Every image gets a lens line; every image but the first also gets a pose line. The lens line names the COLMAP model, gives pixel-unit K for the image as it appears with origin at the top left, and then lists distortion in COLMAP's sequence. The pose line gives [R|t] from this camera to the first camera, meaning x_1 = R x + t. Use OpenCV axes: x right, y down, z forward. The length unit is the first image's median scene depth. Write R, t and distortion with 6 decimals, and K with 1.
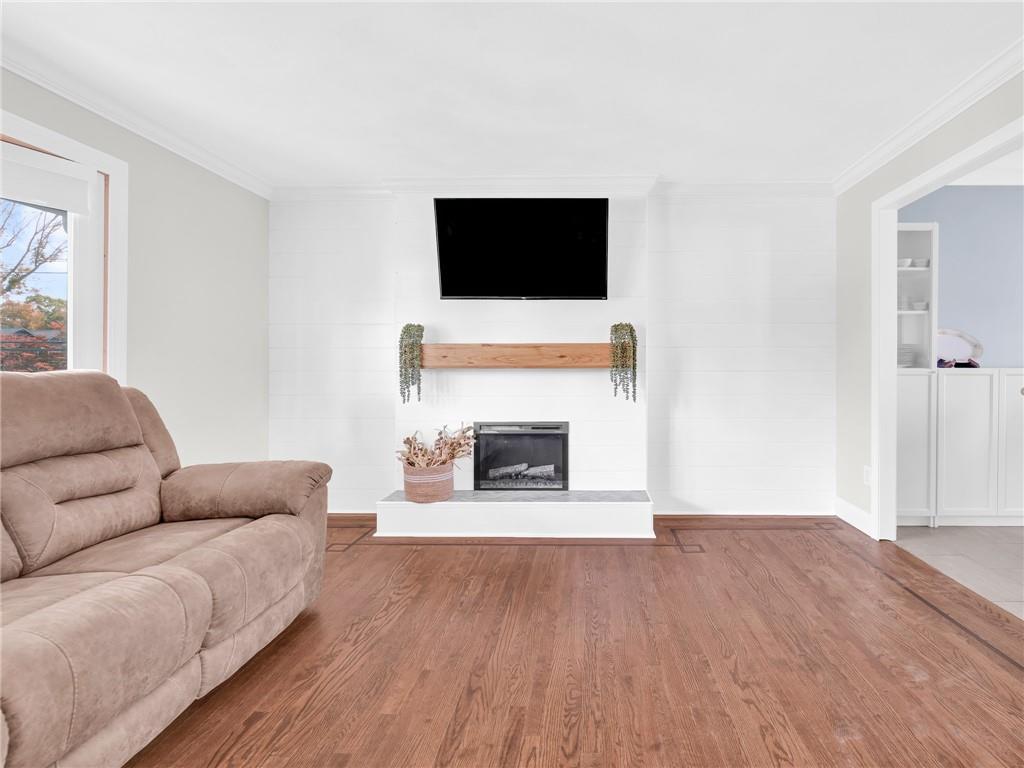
lens RADIAL K [[448.3, 0, 512.3], [0, 448.3, 368.3], [0, 0, 1]] dist [-0.000687, -0.006995]
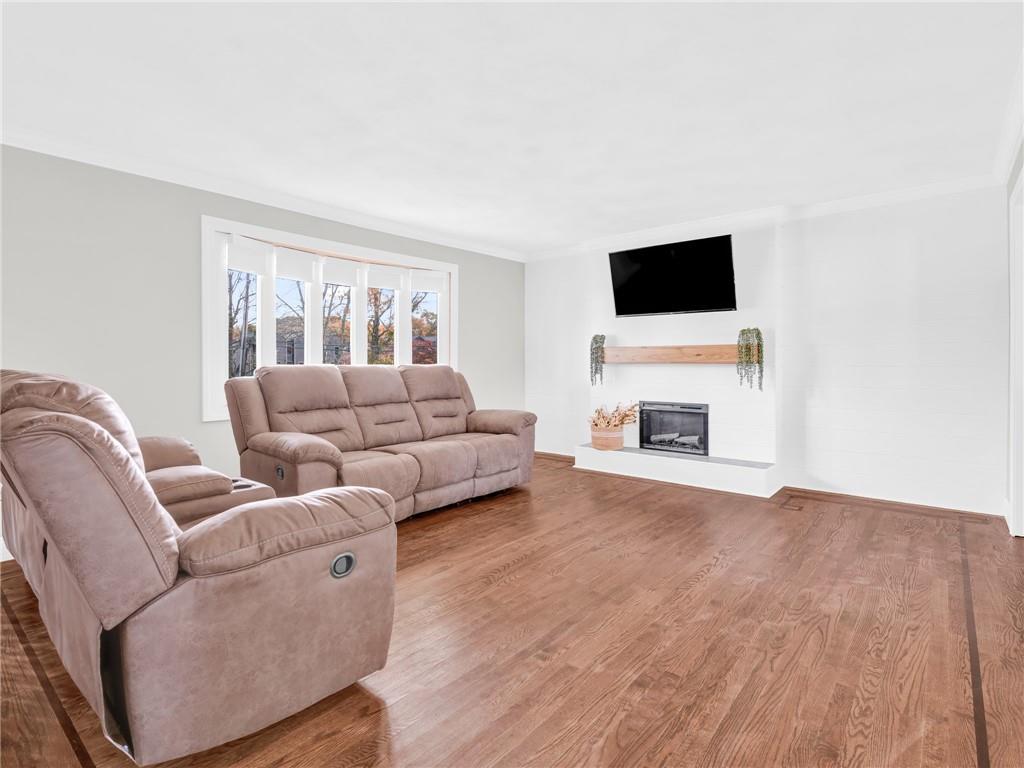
lens RADIAL K [[522.0, 0, 511.1], [0, 522.0, 360.7], [0, 0, 1]] dist [0.003780, 0.000373]
pose [[0.791750, -0.000877, -0.610844, 0.632106], [-0.000536, 0.999998, -0.002131, -0.005270], [0.610845, 0.002015, 0.791748, -0.598549]]
